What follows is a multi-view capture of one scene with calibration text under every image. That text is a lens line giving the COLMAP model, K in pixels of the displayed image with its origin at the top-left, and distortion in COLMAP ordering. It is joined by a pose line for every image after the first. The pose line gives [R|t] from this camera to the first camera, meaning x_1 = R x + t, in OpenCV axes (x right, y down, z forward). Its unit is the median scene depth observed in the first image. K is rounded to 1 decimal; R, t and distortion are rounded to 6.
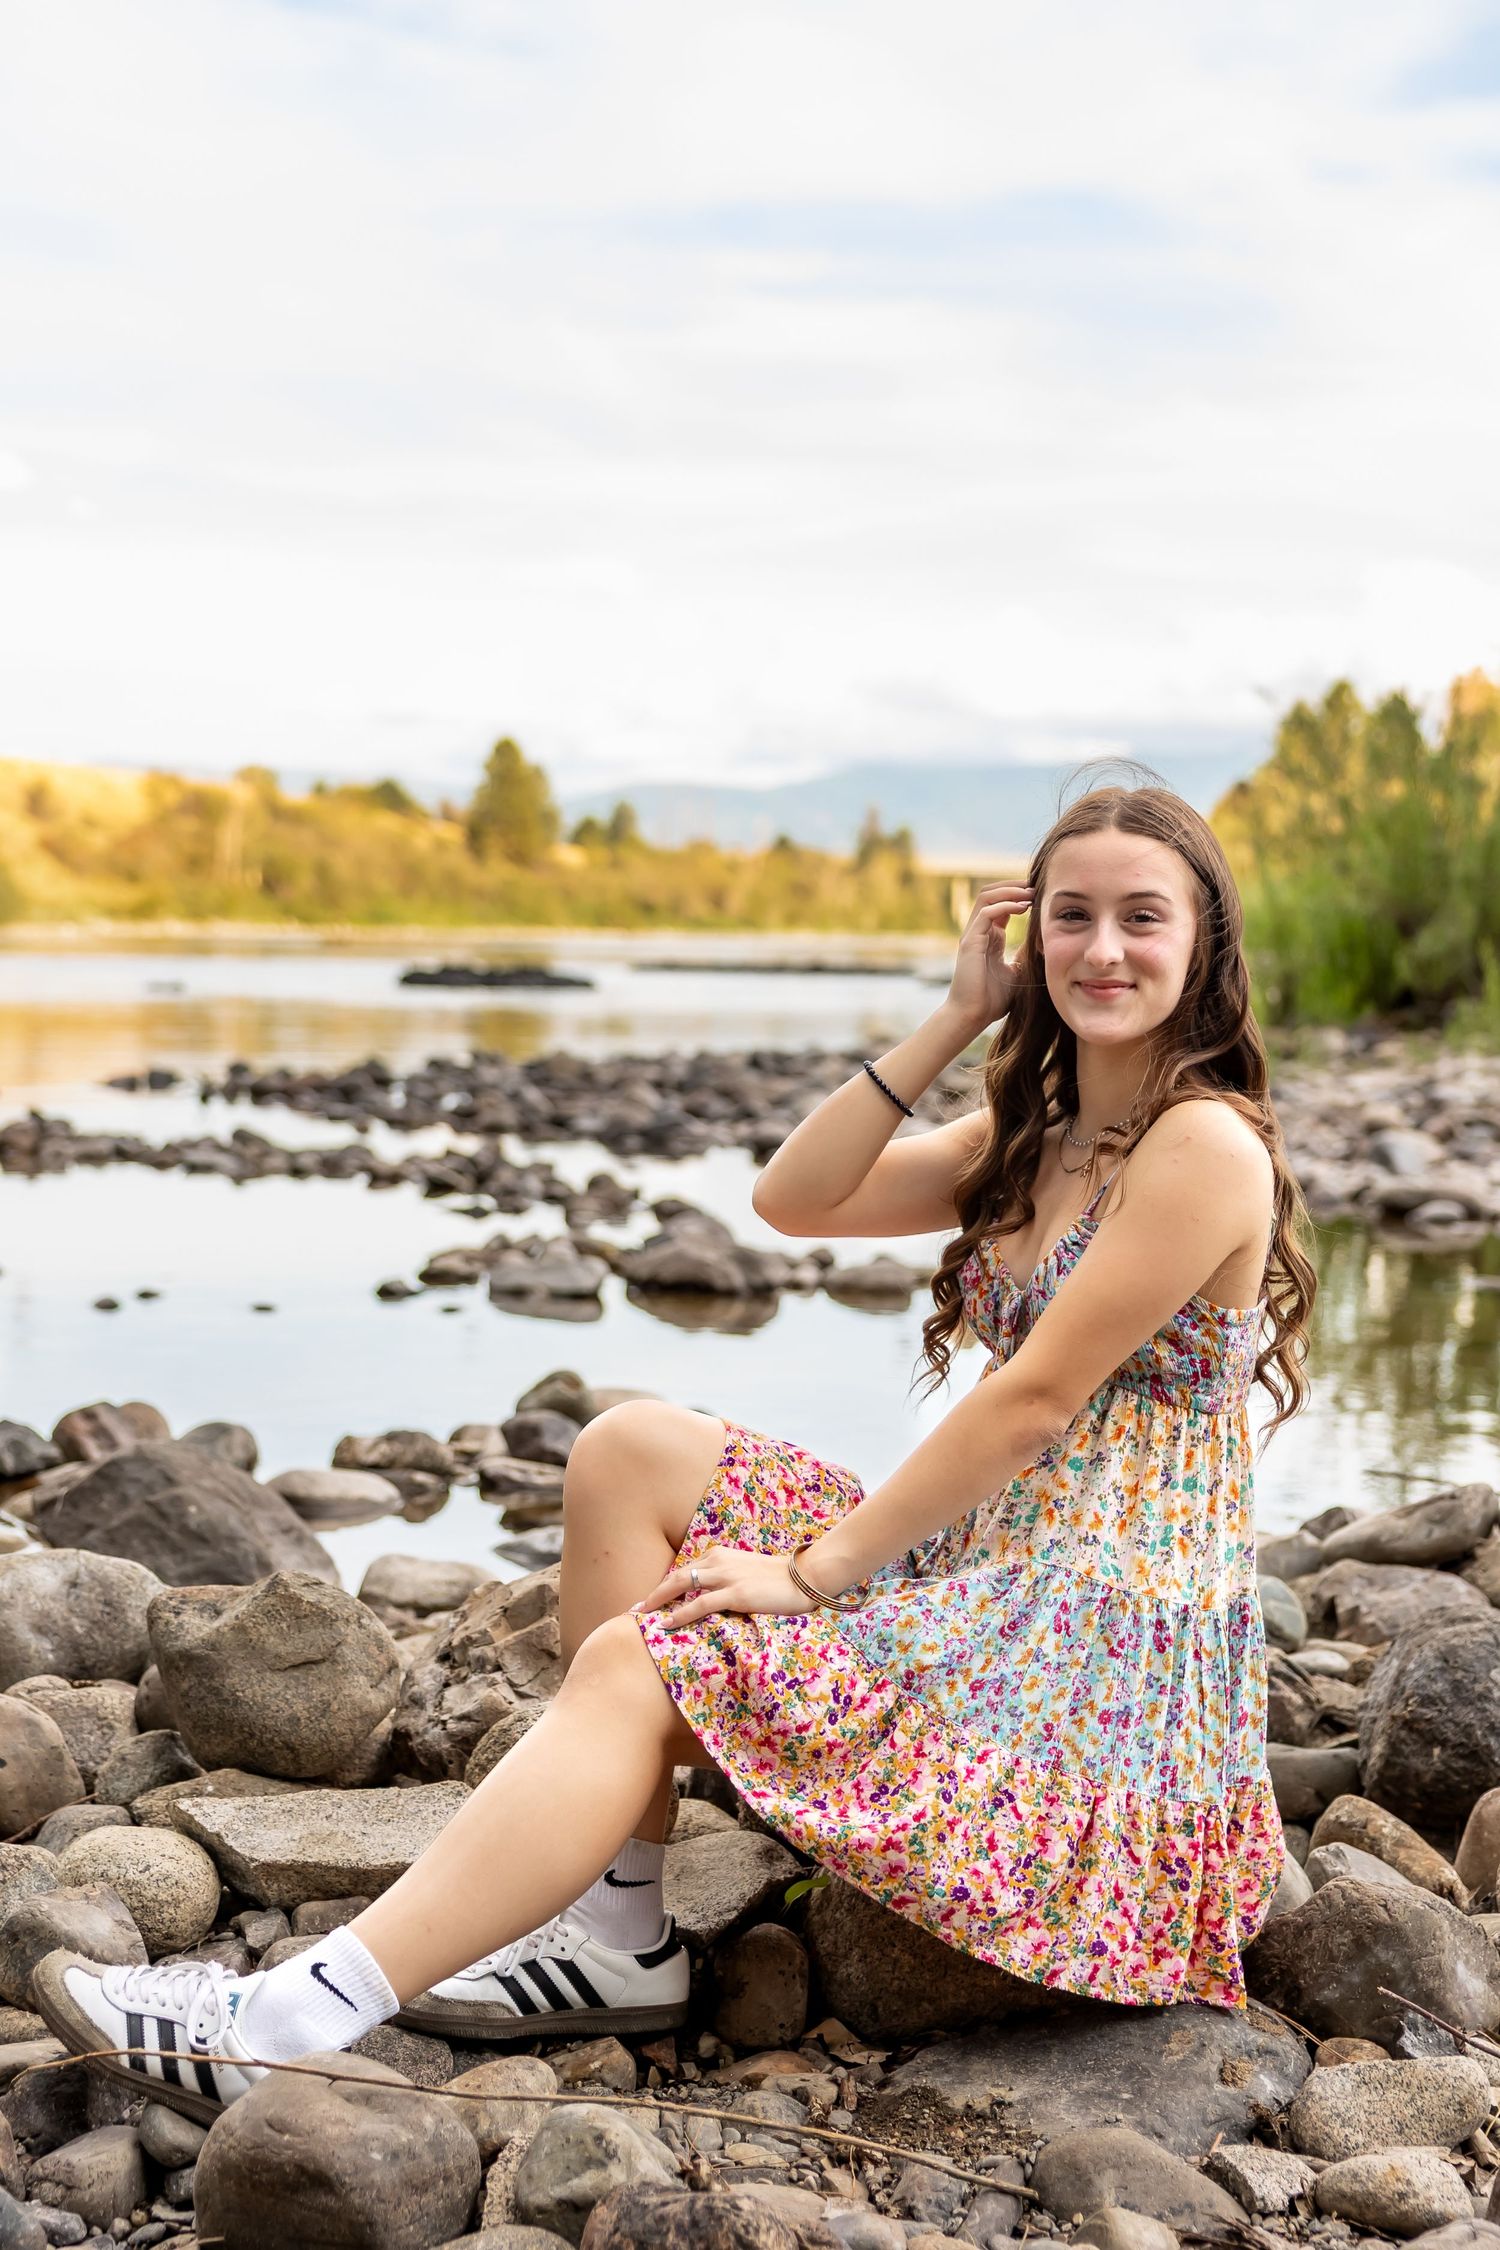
lens RADIAL K [[2937.2, 0, 749.3], [0, 2937.2, 1126.2], [0, 0, 1]] dist [0.022967, 0.000000]
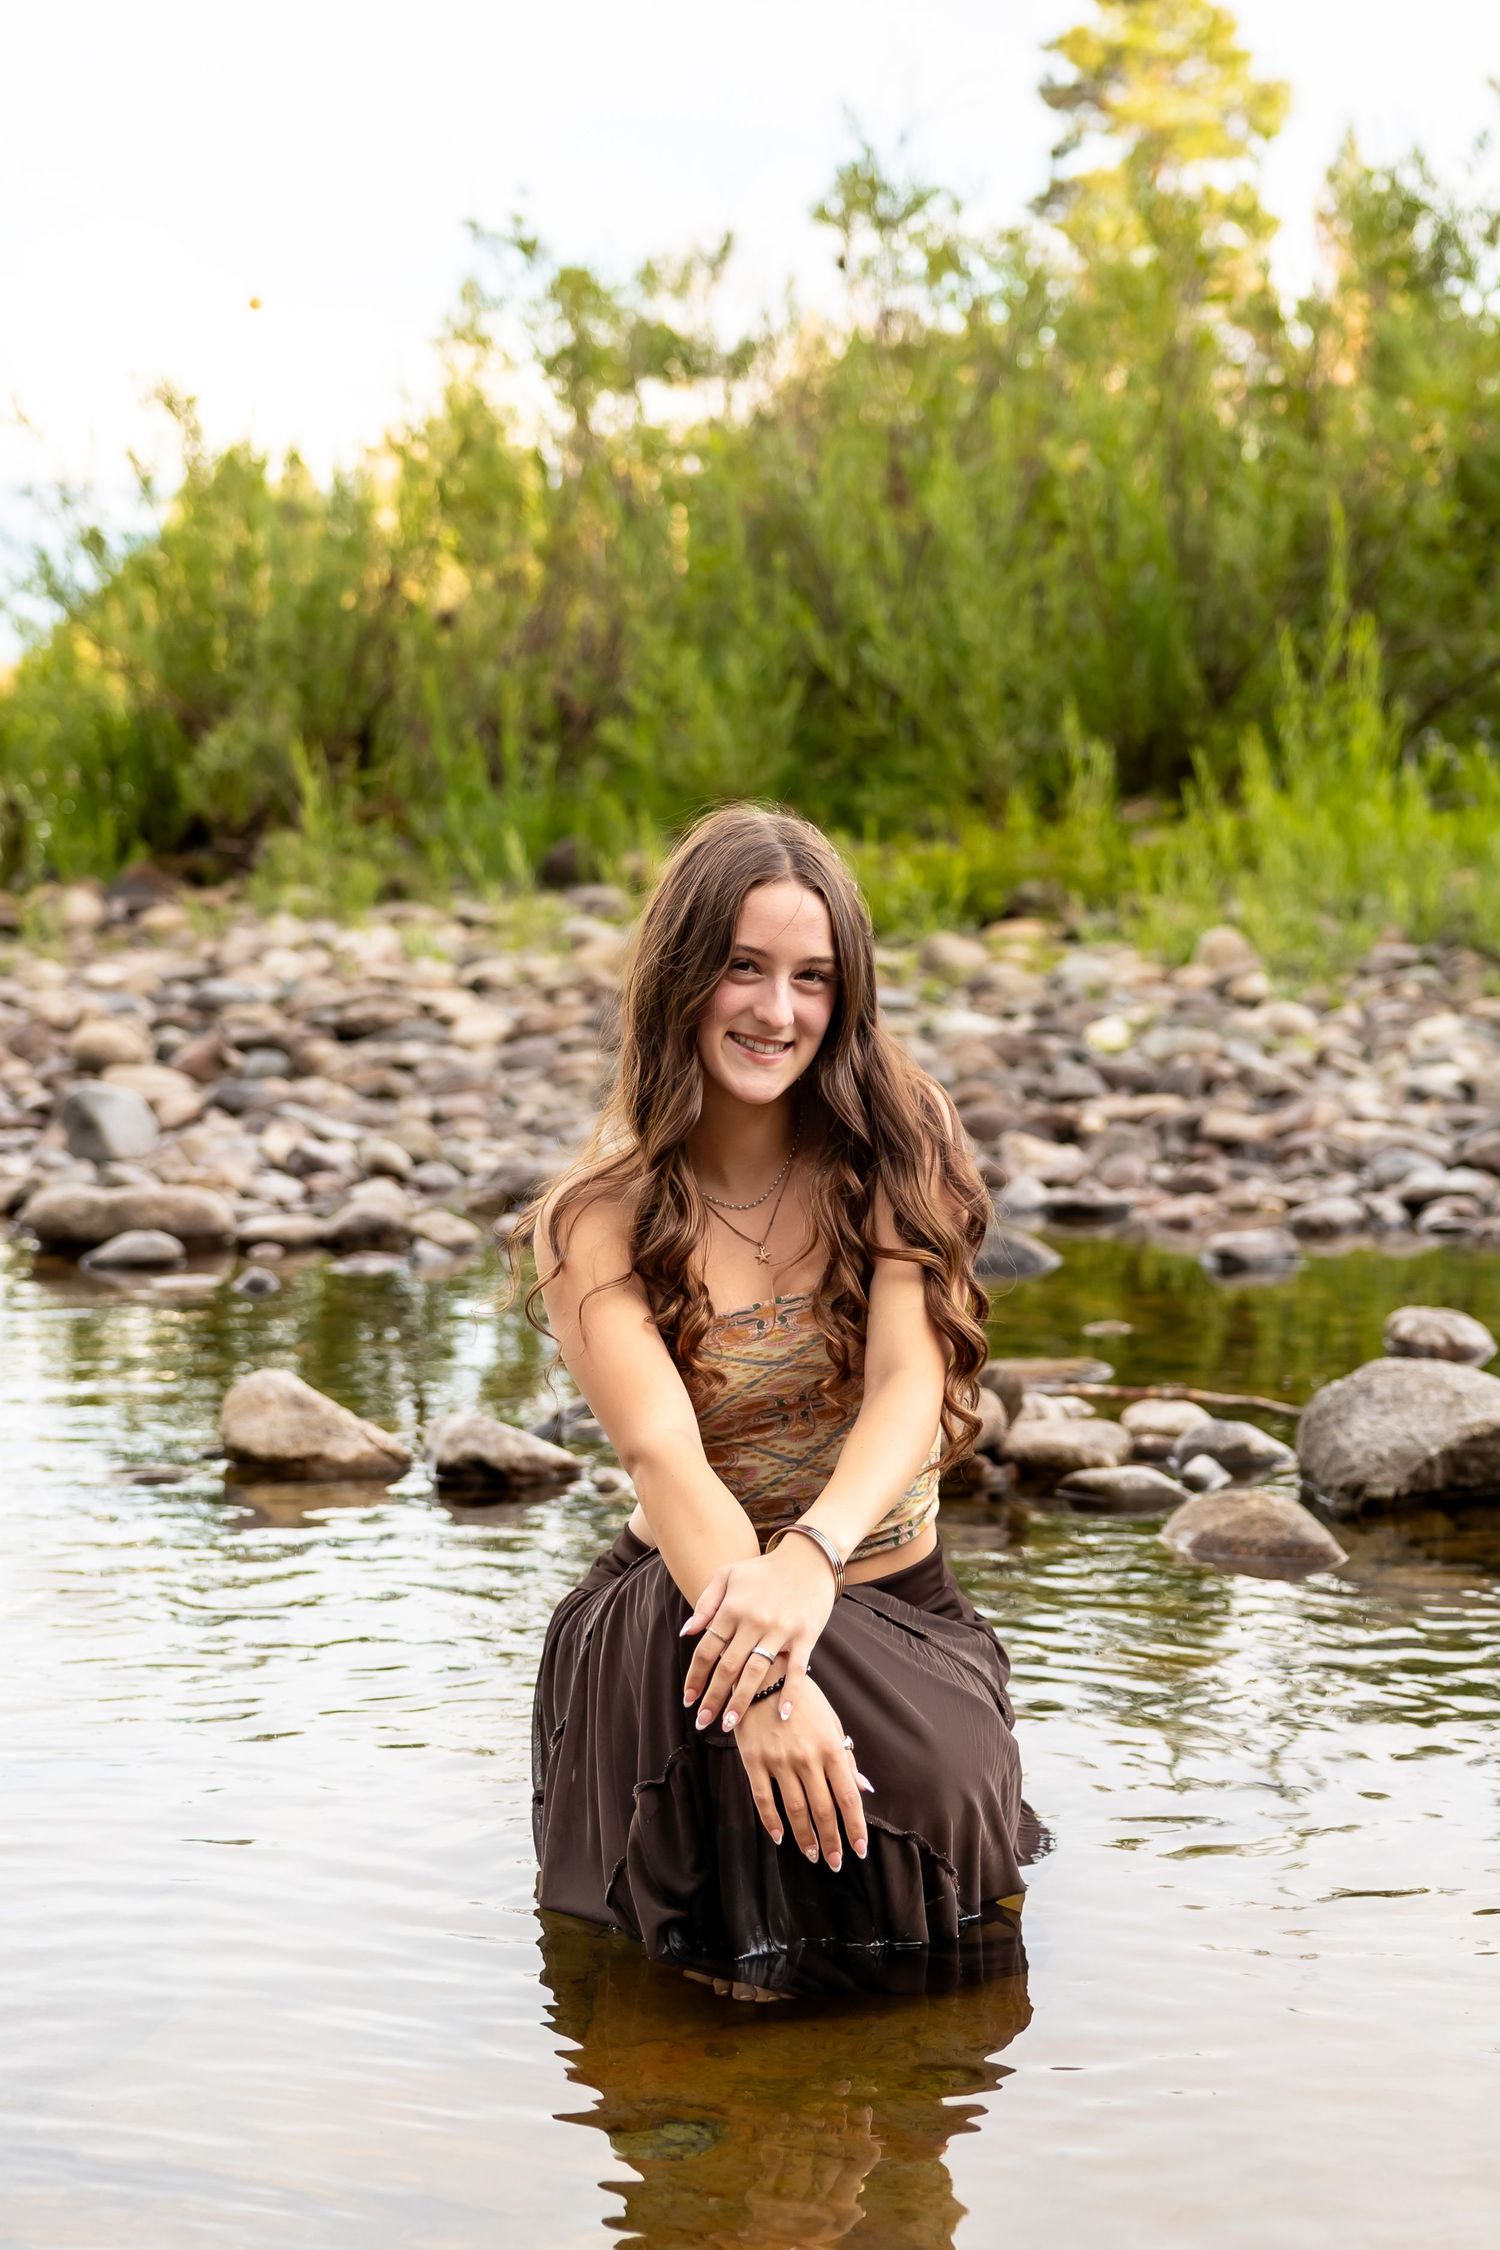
lens RADIAL K [[3195.4, 0, 749.8], [0, 3195.4, 1127.0], [0, 0, 1]] dist [-0.004686, 0.000000]
pose [[0.940127, -0.070597, 0.333433, 0.104839], [0.057072, 0.997107, 0.050198, -0.008236], [-0.336012, -0.028163, 0.941436, 0.315394]]
